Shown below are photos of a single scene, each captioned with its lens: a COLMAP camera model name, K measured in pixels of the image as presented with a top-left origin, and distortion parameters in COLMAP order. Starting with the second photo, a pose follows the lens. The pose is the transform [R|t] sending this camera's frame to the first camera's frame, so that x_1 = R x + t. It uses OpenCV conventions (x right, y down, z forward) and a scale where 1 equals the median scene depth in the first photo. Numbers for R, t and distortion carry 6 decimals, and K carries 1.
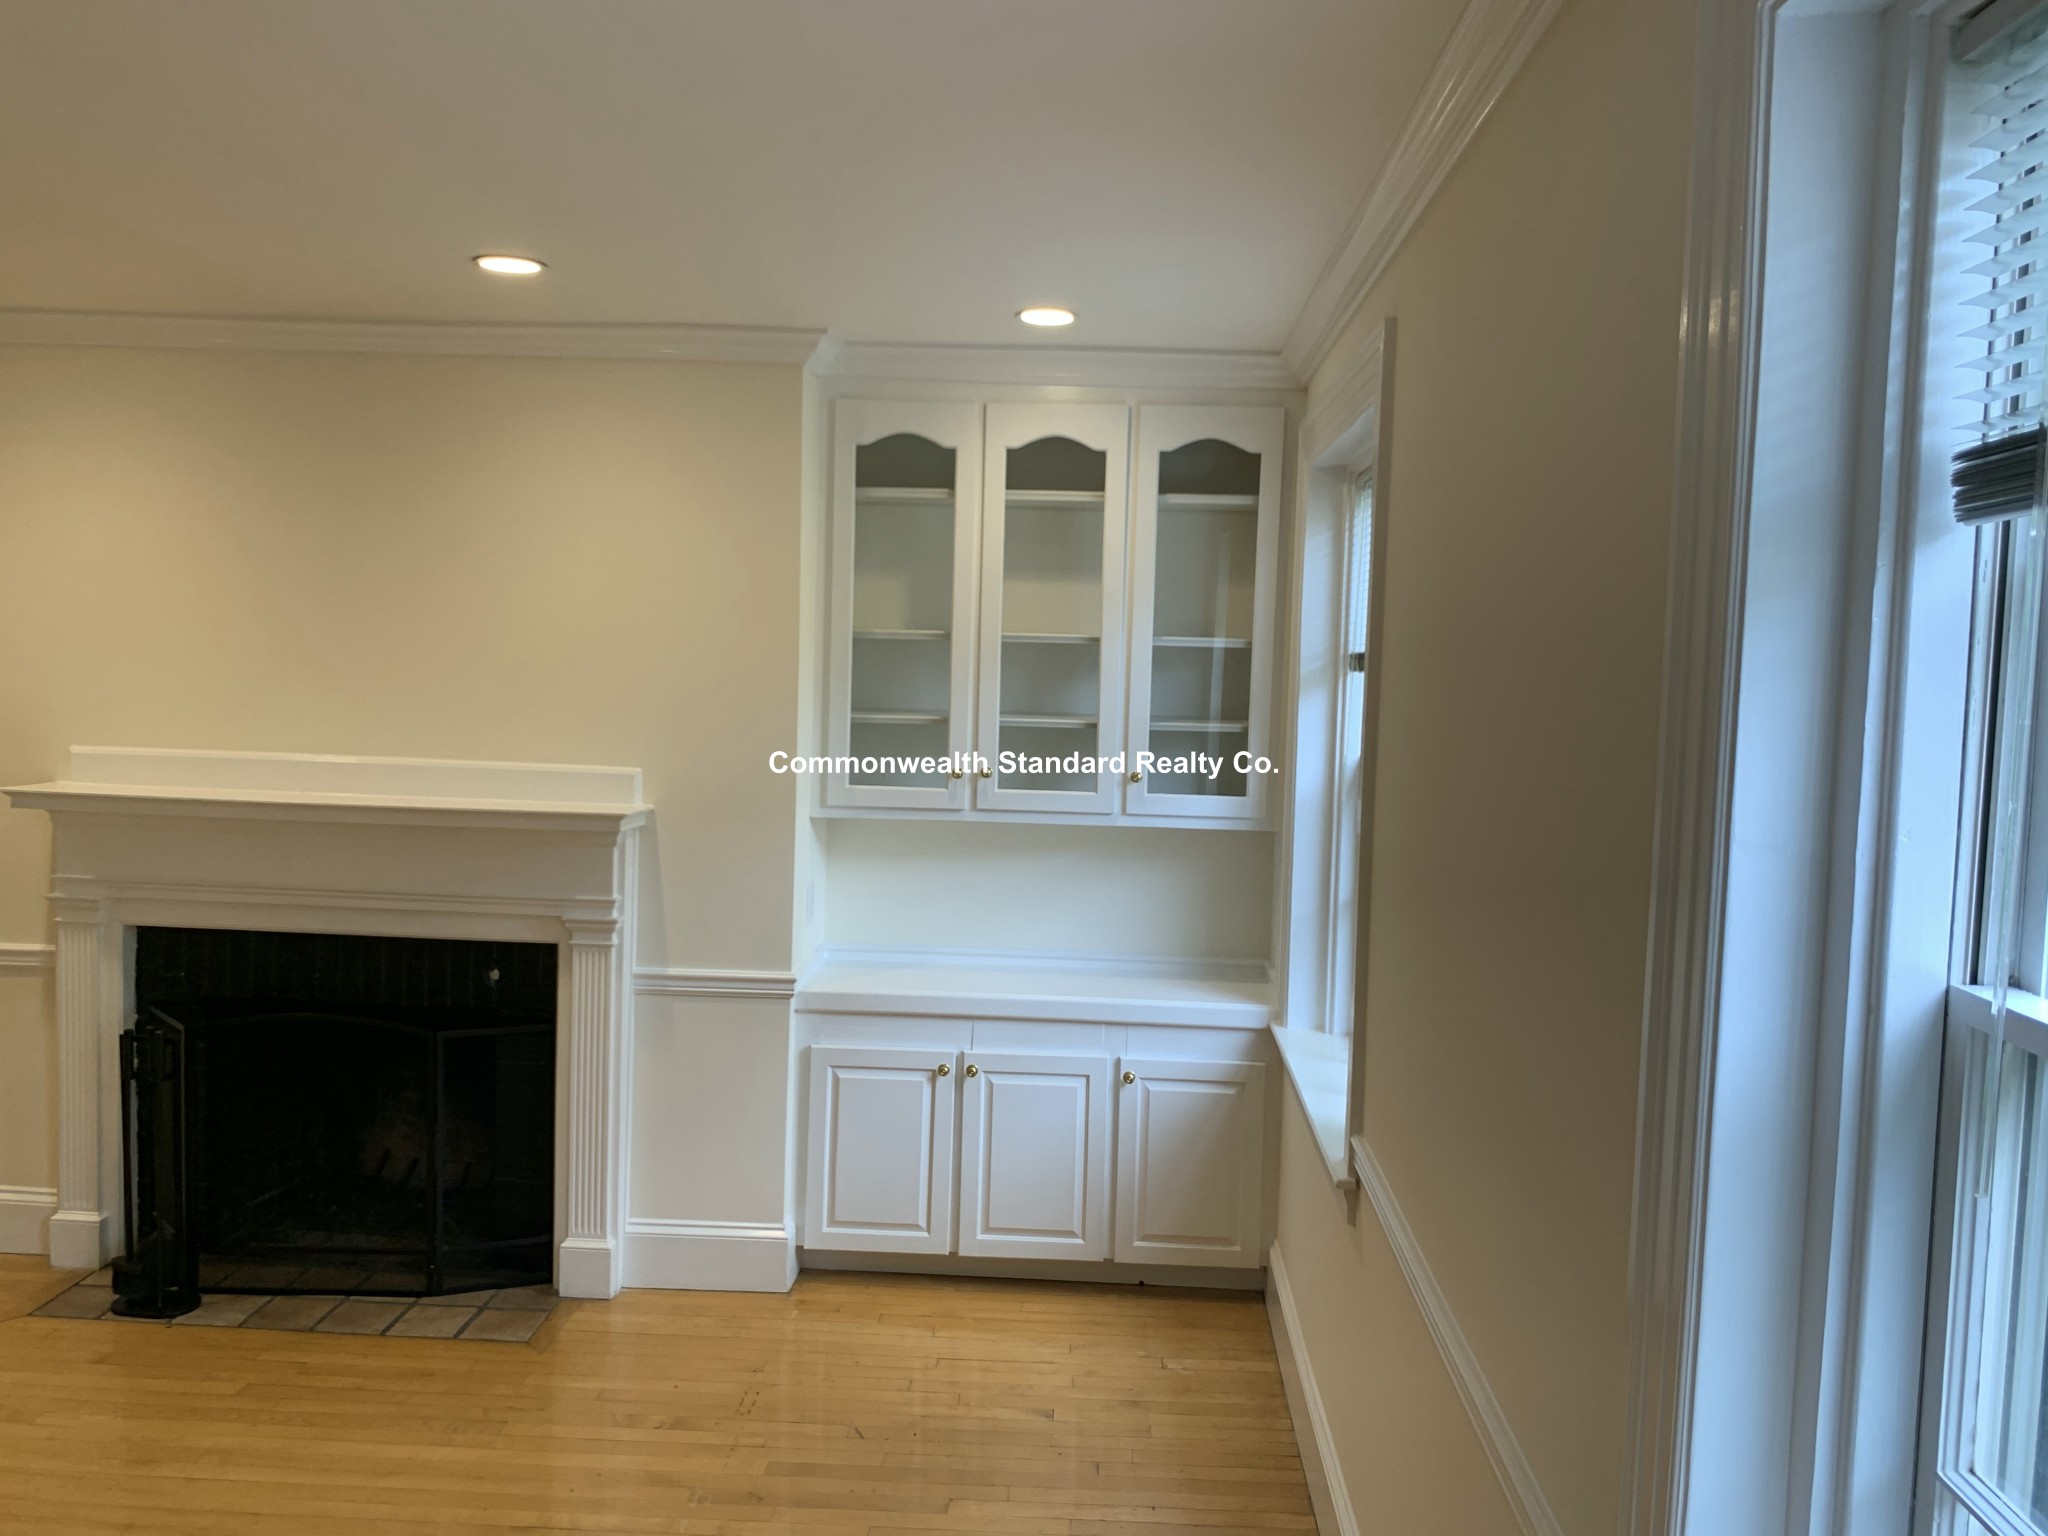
lens RADIAL K [[1592.3, 0, 1023.8], [0, 1592.3, 737.0], [0, 0, 1]] dist [0.068523, -0.093642]
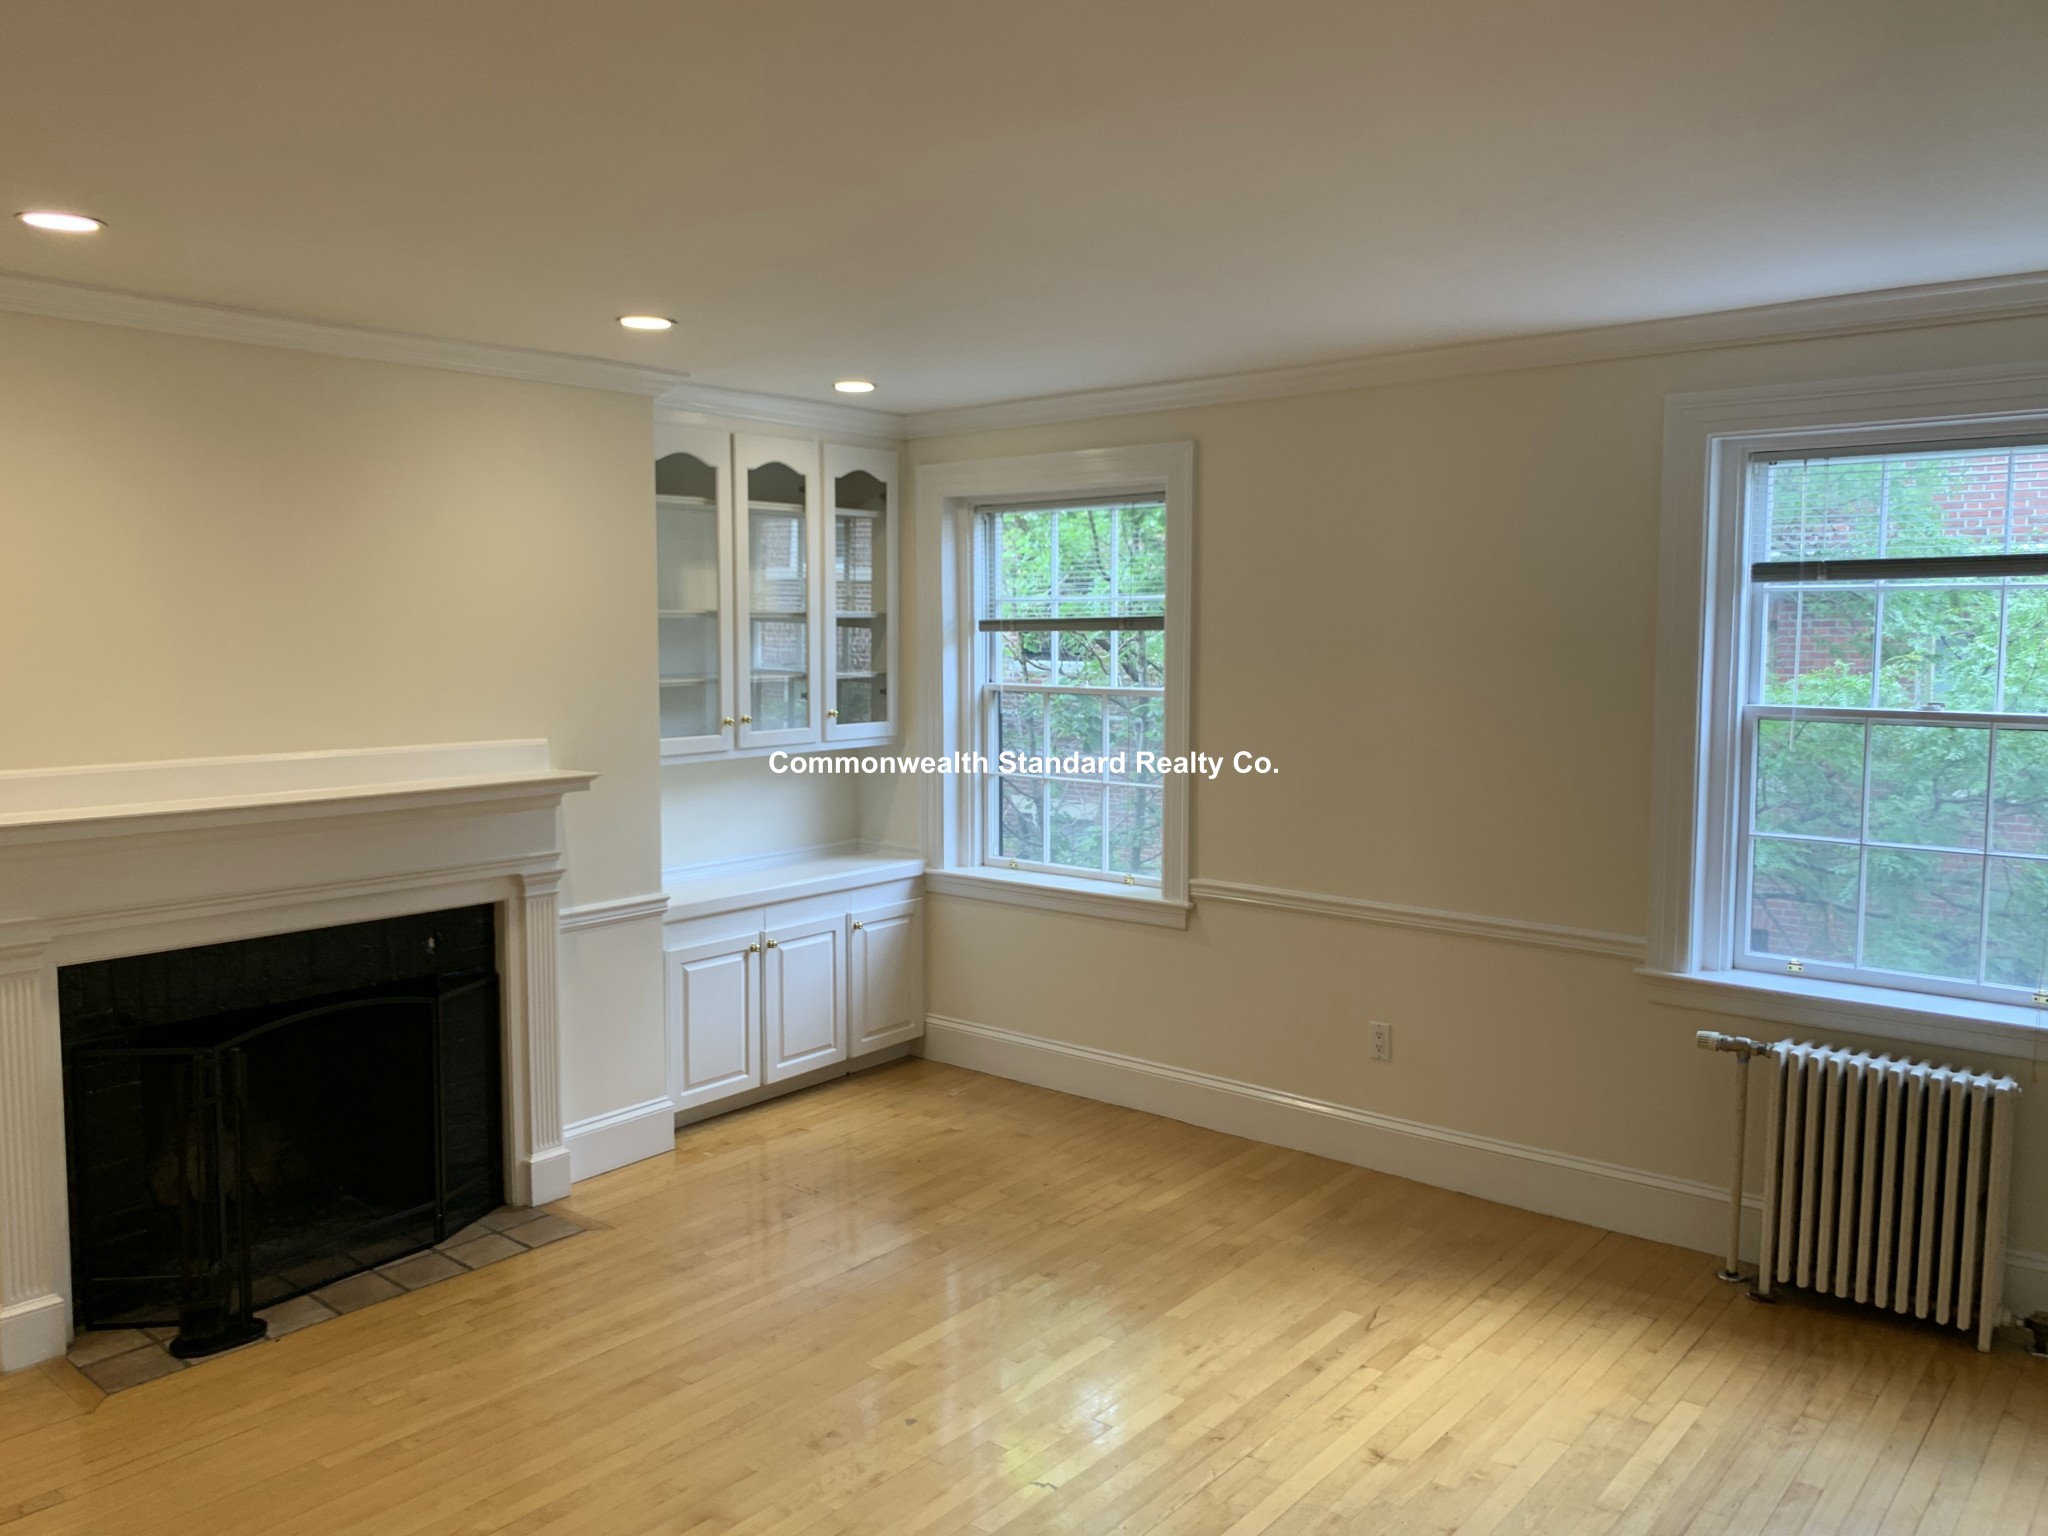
lens RADIAL K [[1561.4, 0, 1053.1], [0, 1561.4, 756.3], [0, 0, 1]] dist [0.043244, -0.078673]
pose [[0.585552, -0.098774, 0.804595, -0.922179], [0.063284, 0.995090, 0.076104, -0.029459], [-0.808161, 0.006355, 0.588927, 0.047327]]
